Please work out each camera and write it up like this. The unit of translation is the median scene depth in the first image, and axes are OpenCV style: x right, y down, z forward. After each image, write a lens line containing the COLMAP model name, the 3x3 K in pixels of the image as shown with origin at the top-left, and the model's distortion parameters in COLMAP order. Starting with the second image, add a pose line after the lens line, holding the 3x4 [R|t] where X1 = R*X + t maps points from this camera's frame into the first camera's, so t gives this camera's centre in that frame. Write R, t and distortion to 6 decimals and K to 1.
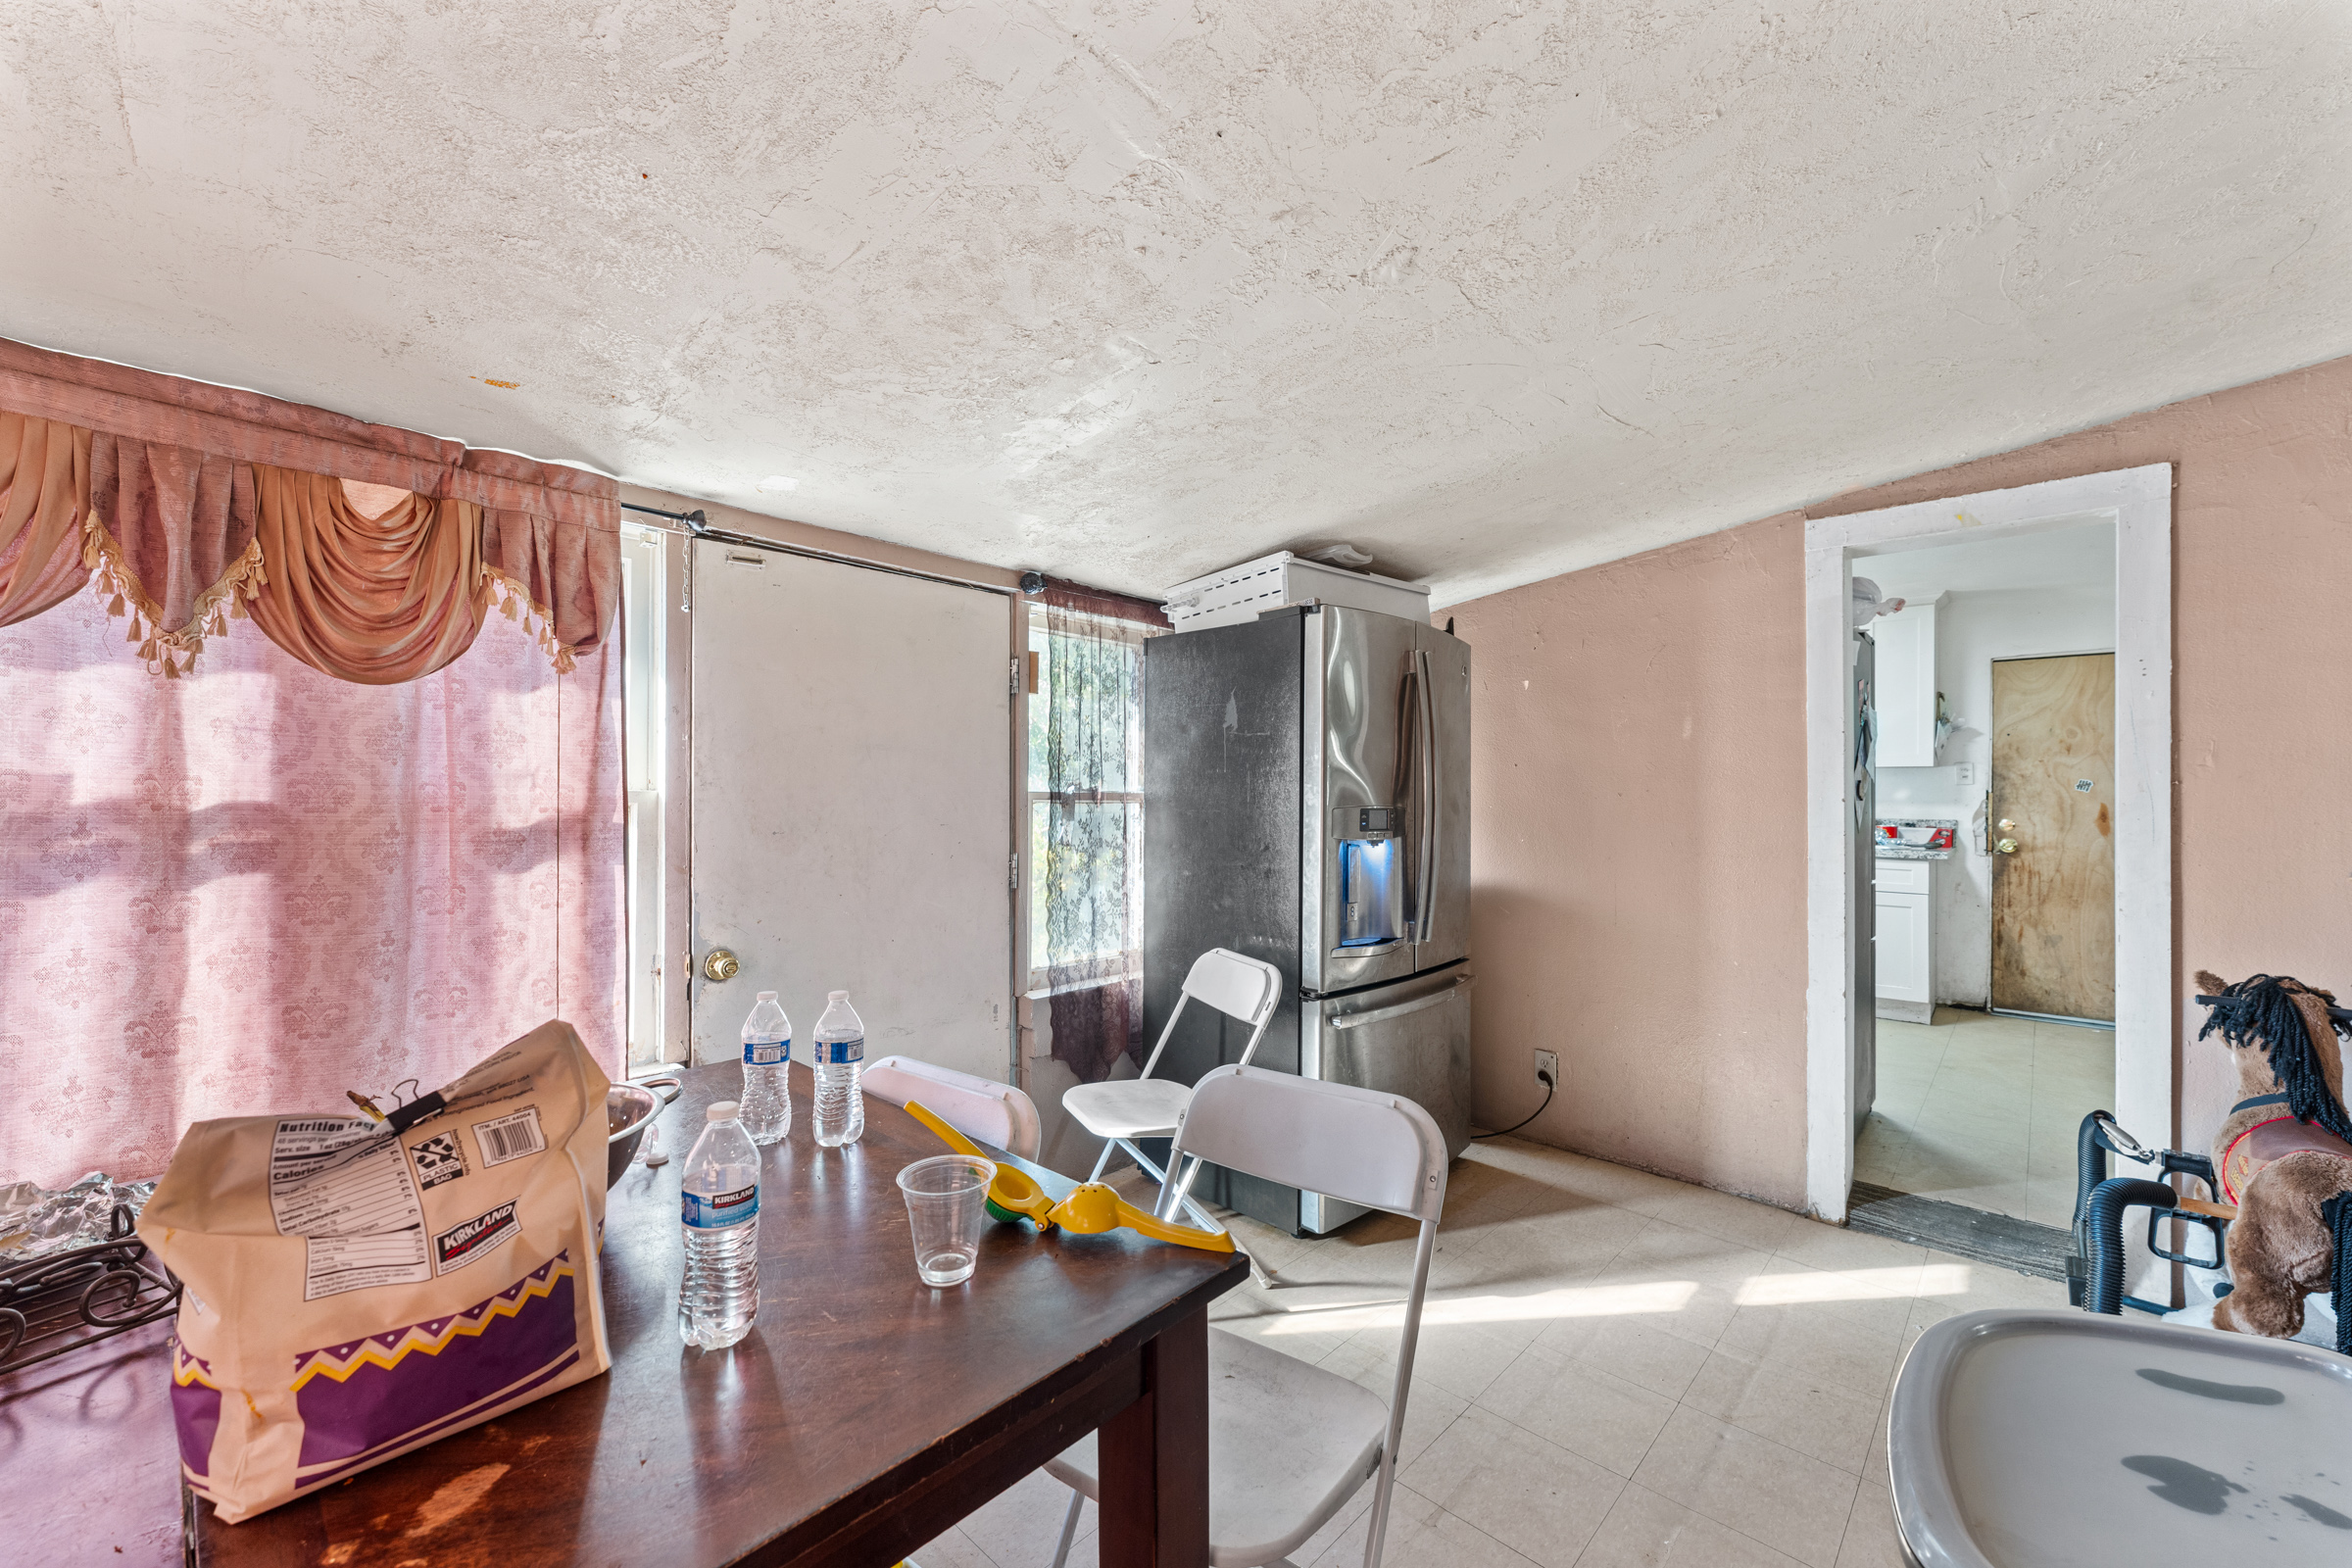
lens RADIAL K [[951.3, 0, 1164.2], [0, 951.3, 792.1], [0, 0, 1]] dist [-0.002111, 0.000528]
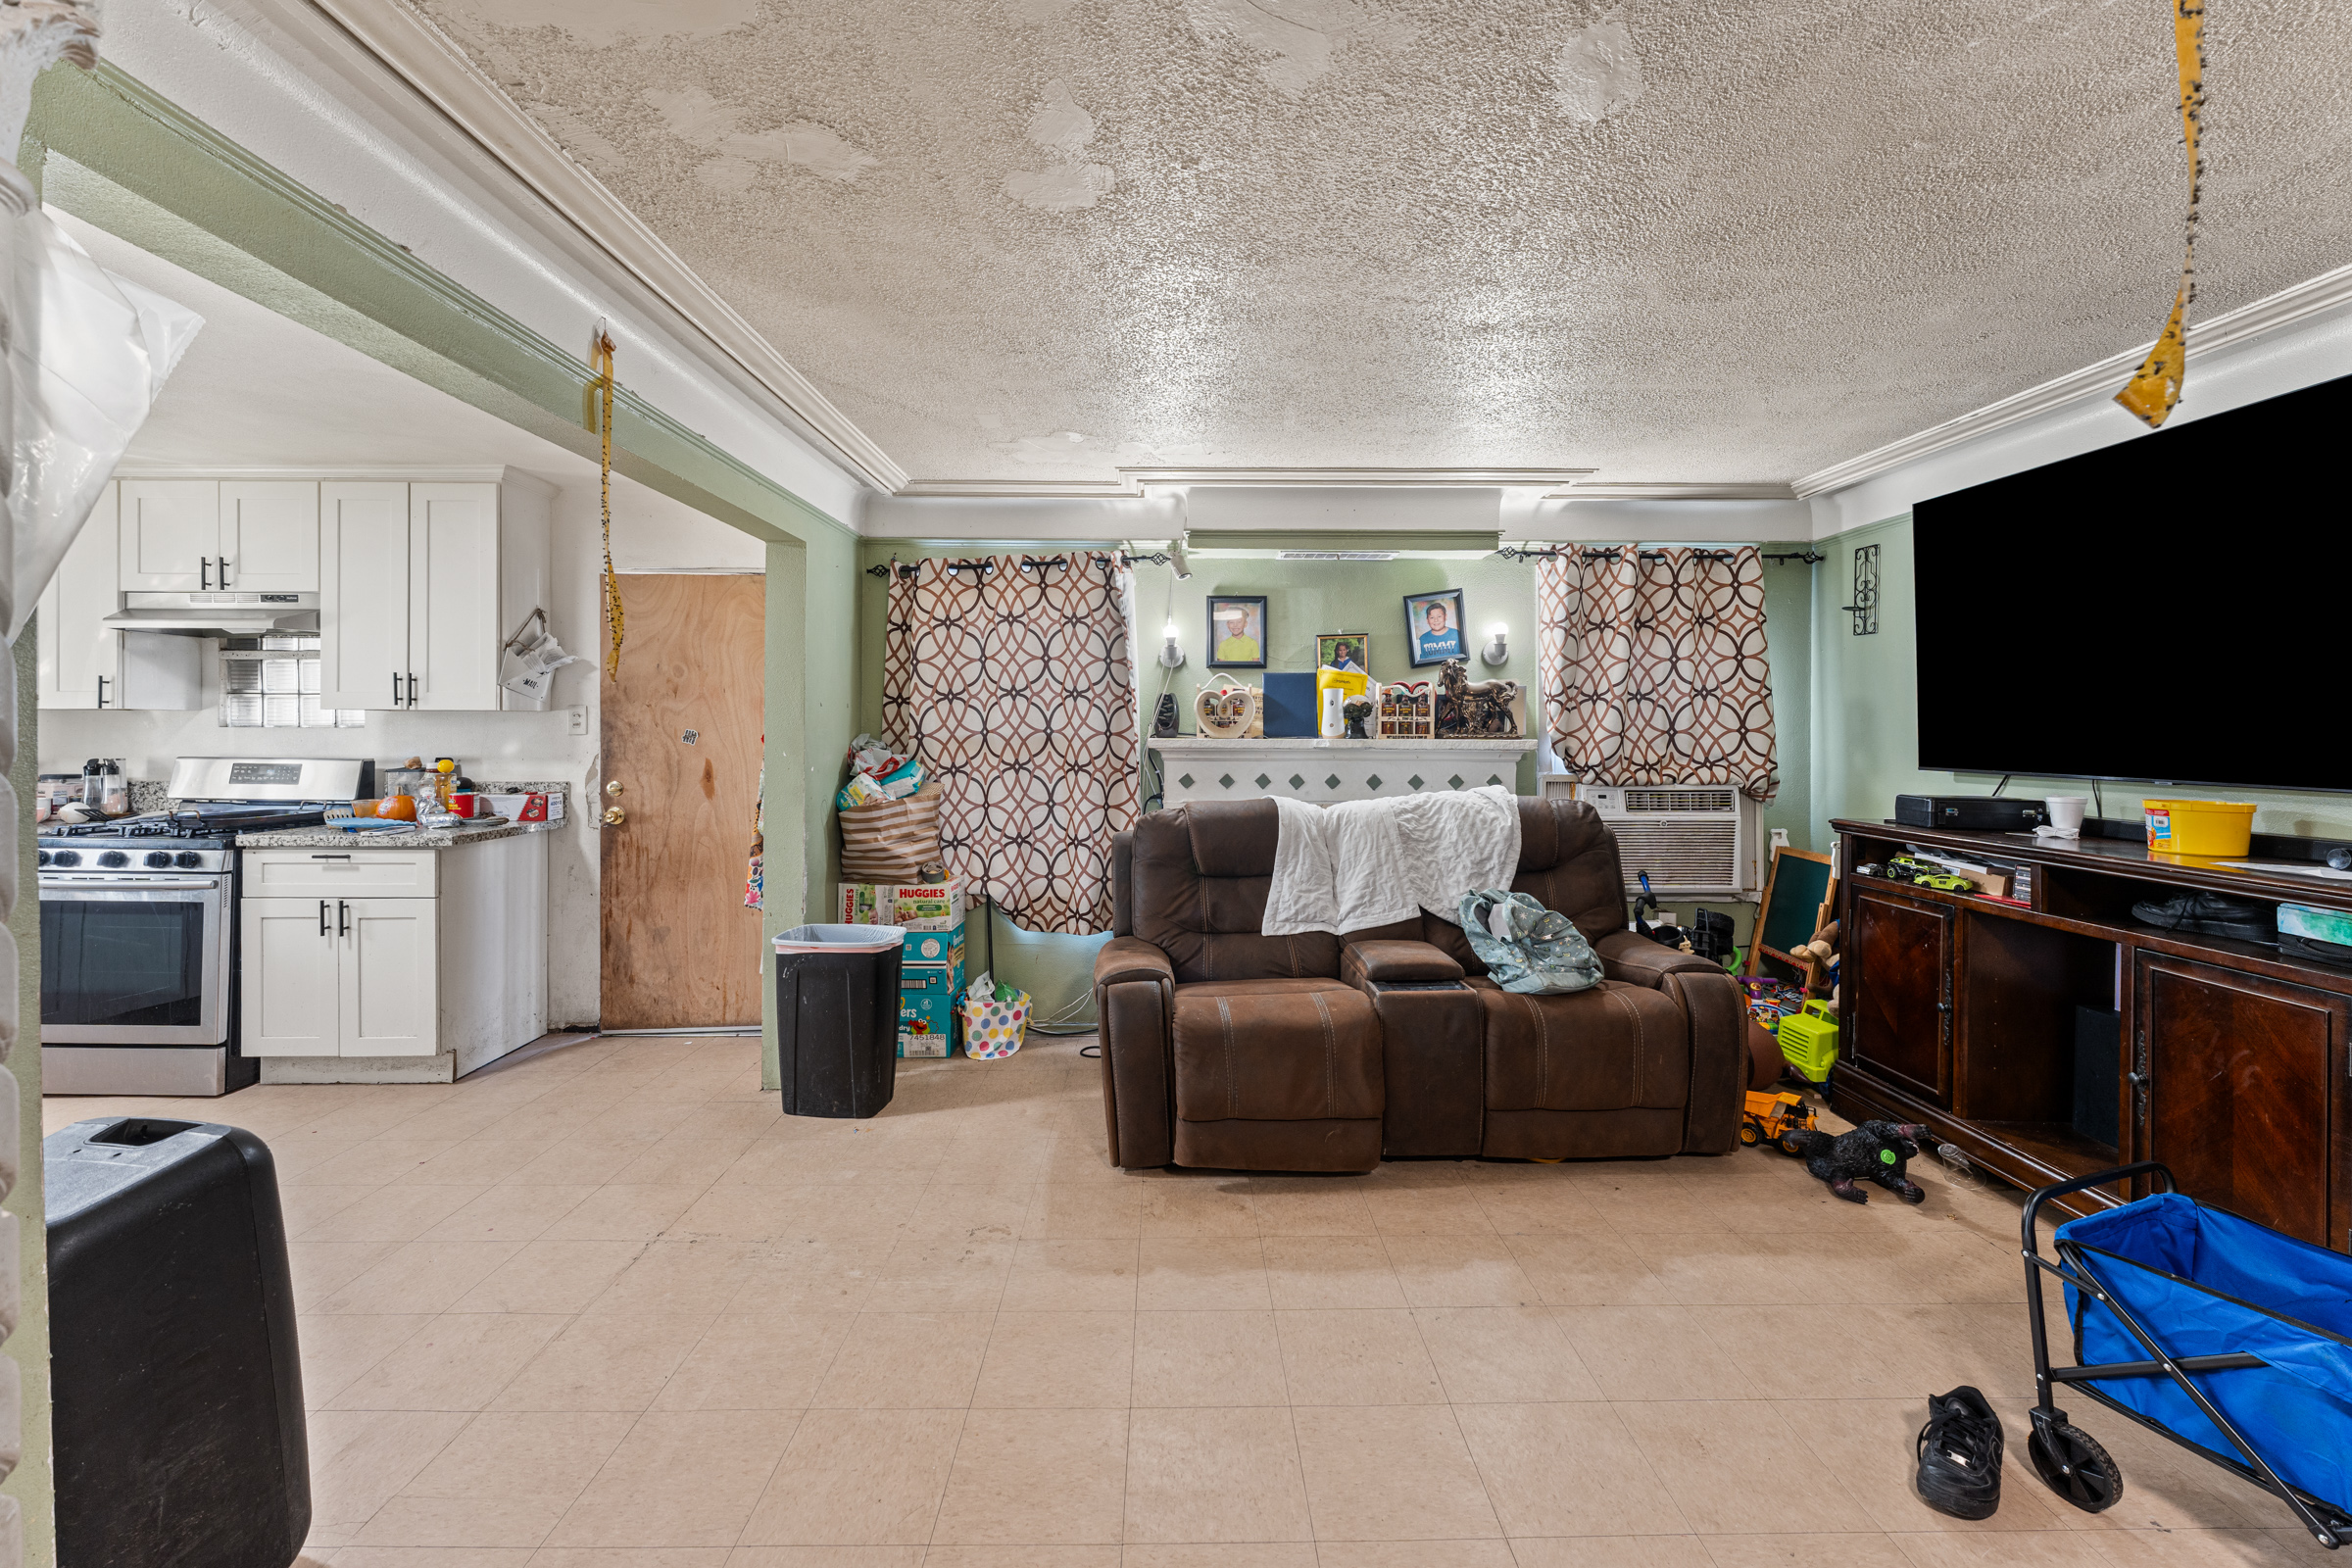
lens RADIAL K [[951.3, 0, 1172.9], [0, 951.3, 730.2], [0, 0, 1]] dist [-0.002111, 0.000528]
pose [[0.724178, -0.004137, 0.689601, 0.682093], [0.000449, 0.999985, 0.005527, -0.016104], [-0.689613, -0.003693, 0.724169, 0.133035]]
